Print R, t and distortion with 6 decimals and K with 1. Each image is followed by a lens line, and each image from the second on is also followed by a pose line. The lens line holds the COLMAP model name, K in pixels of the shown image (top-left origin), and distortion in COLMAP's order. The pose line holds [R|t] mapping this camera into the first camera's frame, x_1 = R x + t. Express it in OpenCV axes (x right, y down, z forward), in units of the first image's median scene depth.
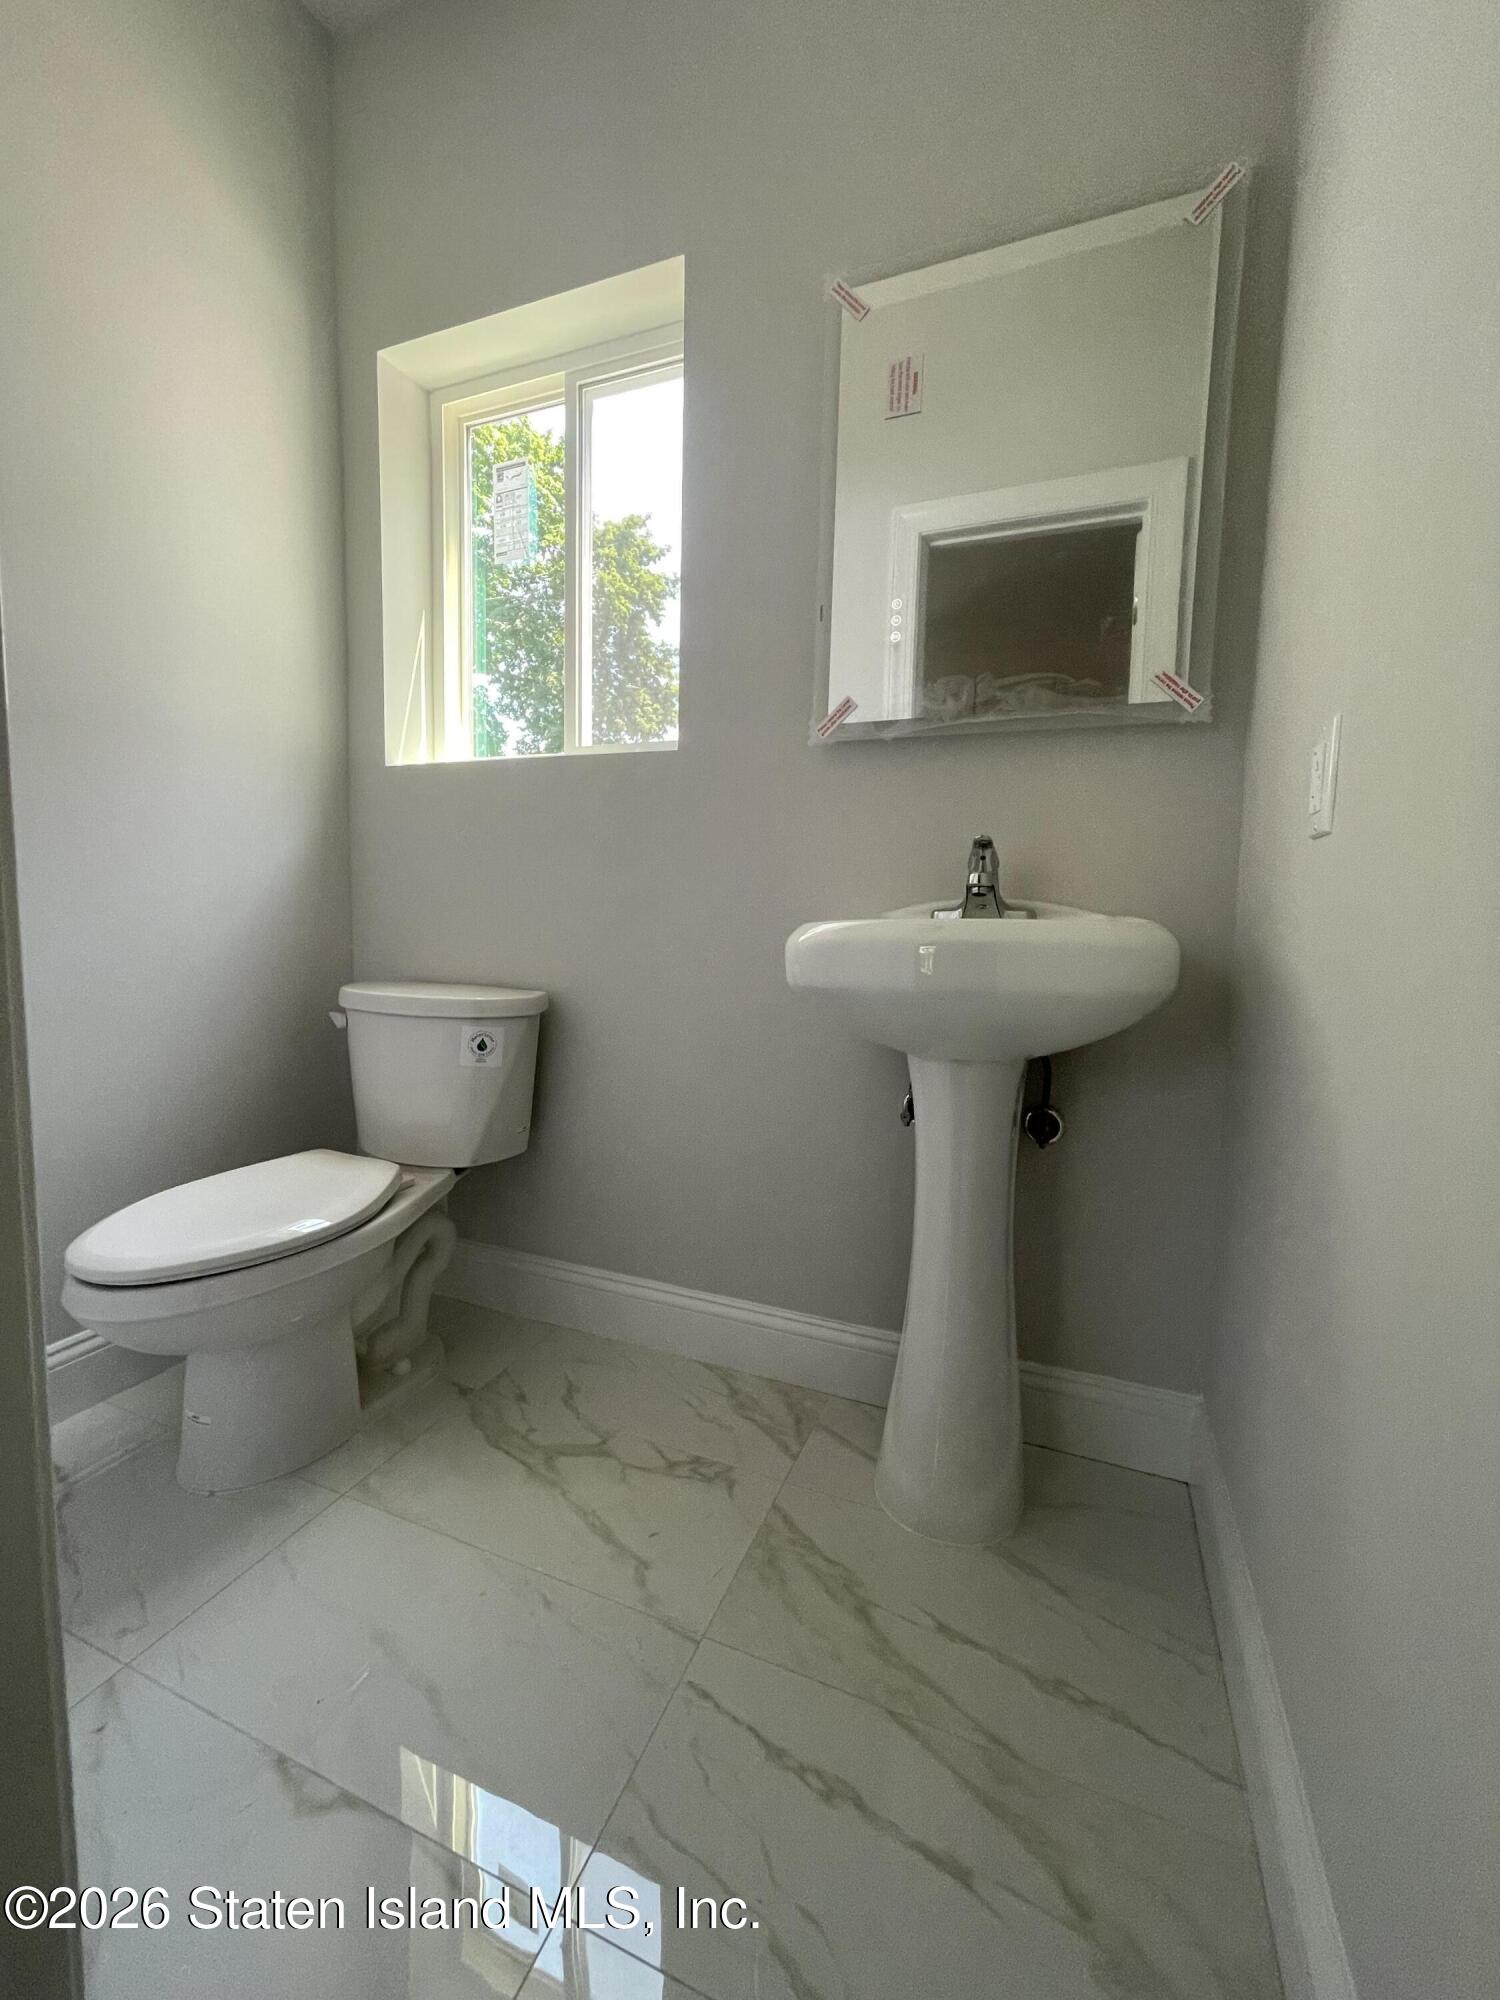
lens RADIAL K [[803.6, 0, 752.6], [0, 803.6, 998.8], [0, 0, 1]] dist [-0.001519, 0.000389]
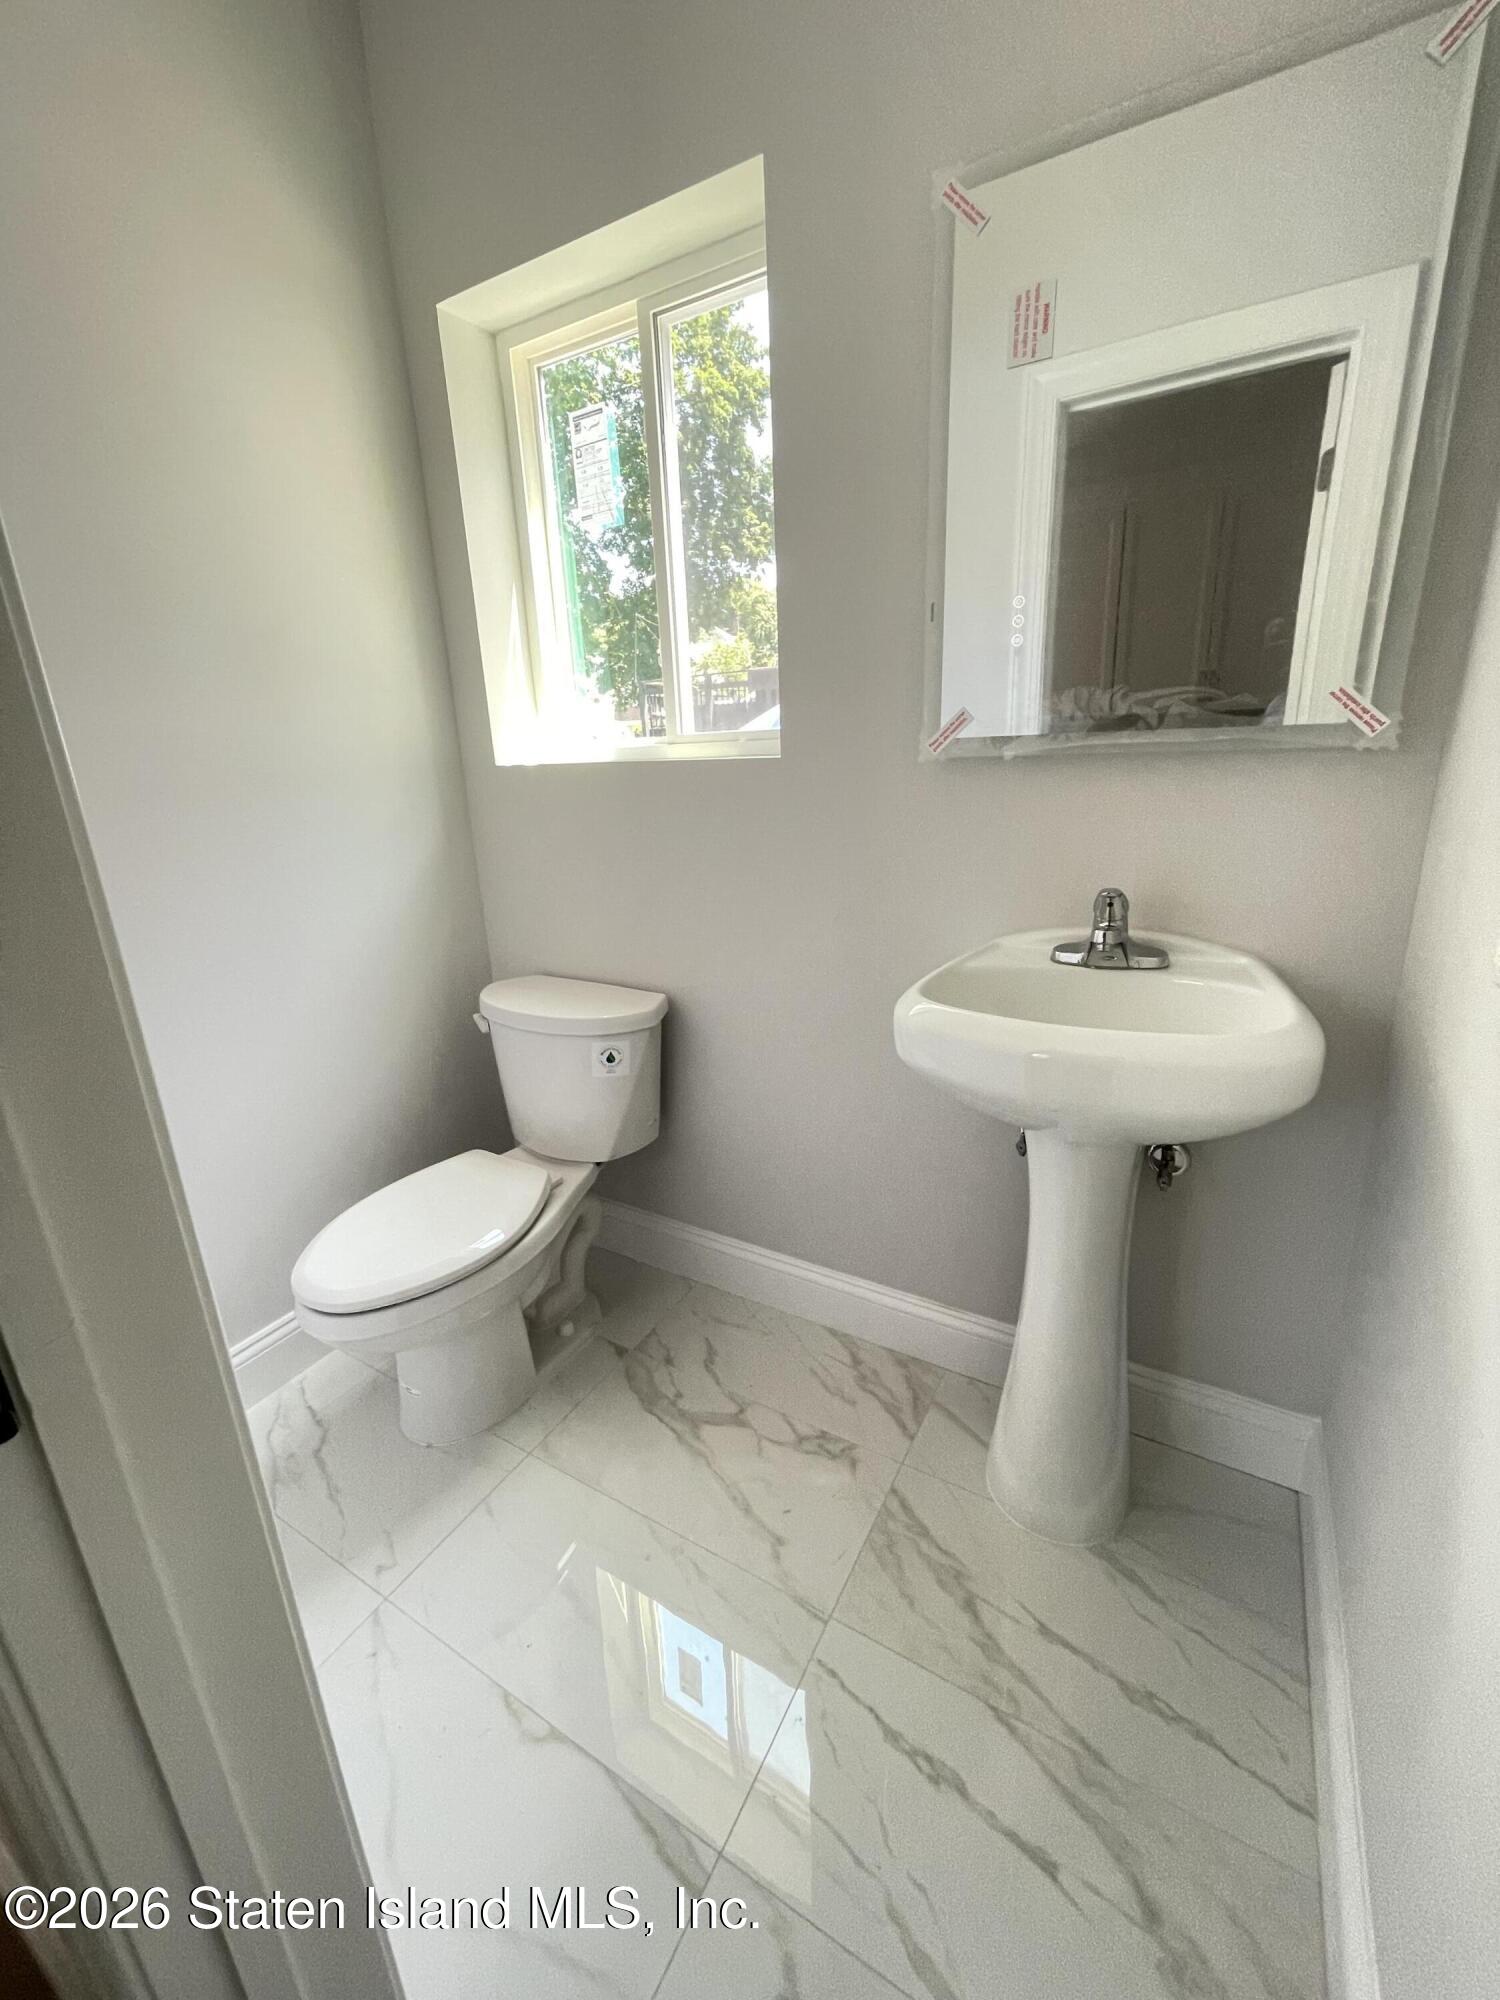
lens RADIAL K [[803.6, 0, 752.5], [0, 803.6, 993.3], [0, 0, 1]] dist [-0.001519, 0.000389]
pose [[0.987364, -0.018964, -0.157327, 0.020714], [0.049588, 0.979926, 0.193094, -0.246618], [0.150507, -0.198455, 0.968485, 0.016423]]
